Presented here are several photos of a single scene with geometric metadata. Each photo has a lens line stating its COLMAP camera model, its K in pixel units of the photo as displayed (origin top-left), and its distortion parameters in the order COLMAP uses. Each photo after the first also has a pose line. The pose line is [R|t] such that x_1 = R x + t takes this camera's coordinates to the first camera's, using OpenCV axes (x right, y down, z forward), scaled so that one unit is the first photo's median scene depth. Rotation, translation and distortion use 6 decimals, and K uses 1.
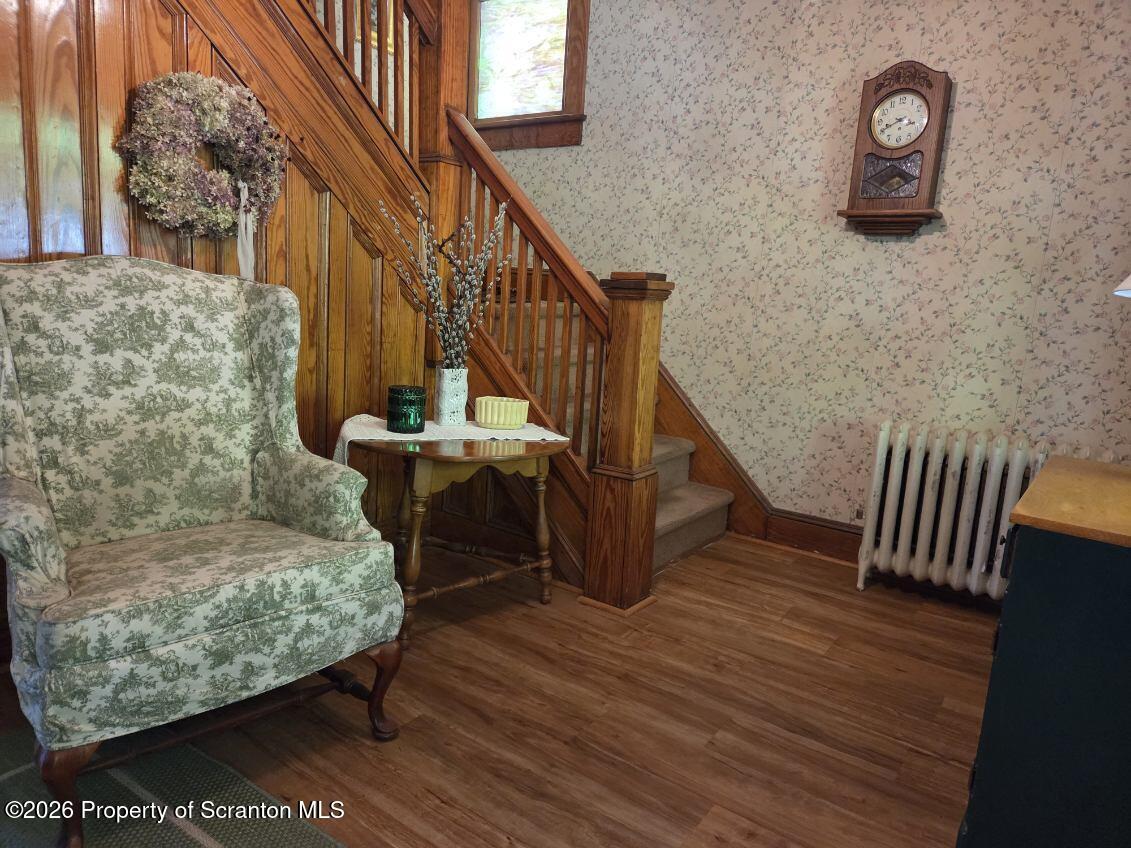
lens RADIAL K [[752.5, 0, 572.9], [0, 752.5, 429.9], [0, 0, 1]] dist [0.077012, -0.063106]
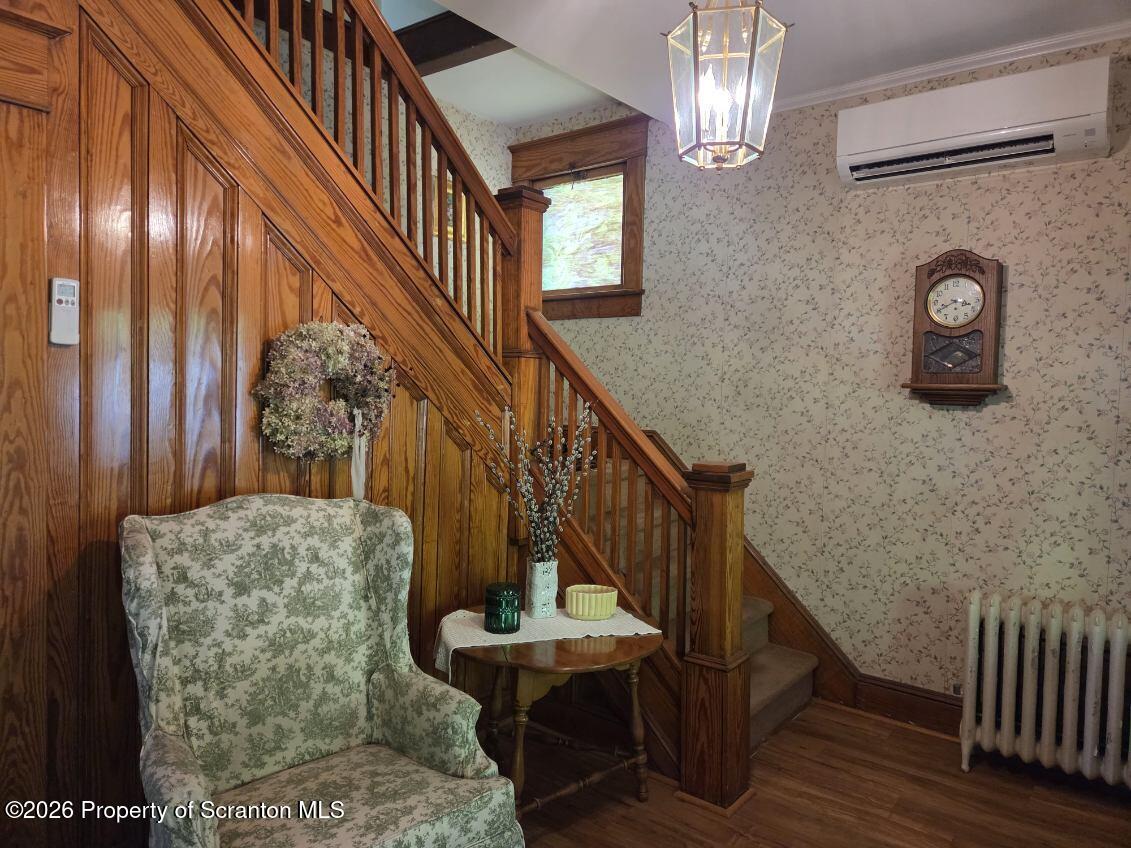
lens RADIAL K [[752.5, 0, 570.6], [0, 752.5, 418.6], [0, 0, 1]] dist [0.077012, -0.063106]
pose [[0.998221, -0.039612, -0.044560, -0.064417], [0.033225, 0.990165, -0.135903, -0.125886], [0.049505, 0.134181, 0.989720, -0.047559]]
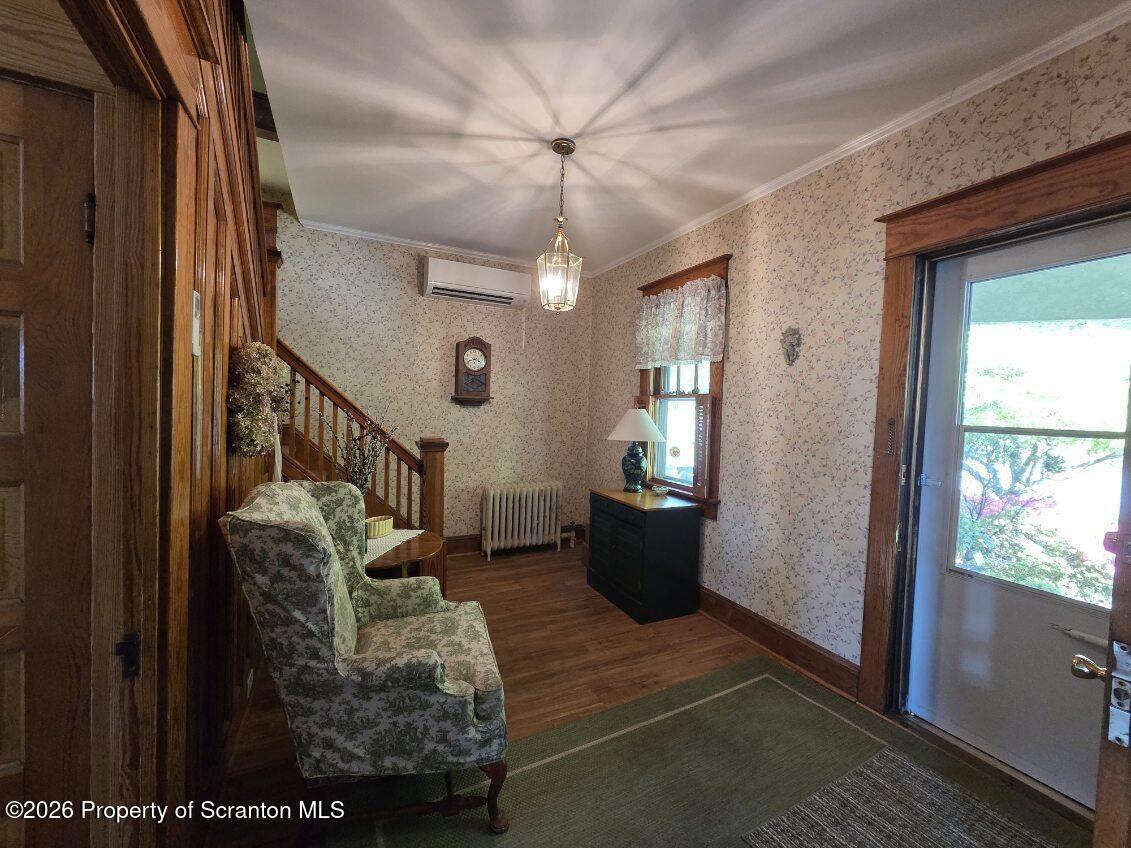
lens RADIAL K [[458.9, 0, 566.9], [0, 458.9, 422.7], [0, 0, 1]] dist [-0.001506, -0.000145]
pose [[0.474128, -0.078745, 0.876928, -0.737752], [0.155424, 0.987837, 0.004671, -0.182209], [-0.866629, 0.134081, 0.480600, 0.100050]]
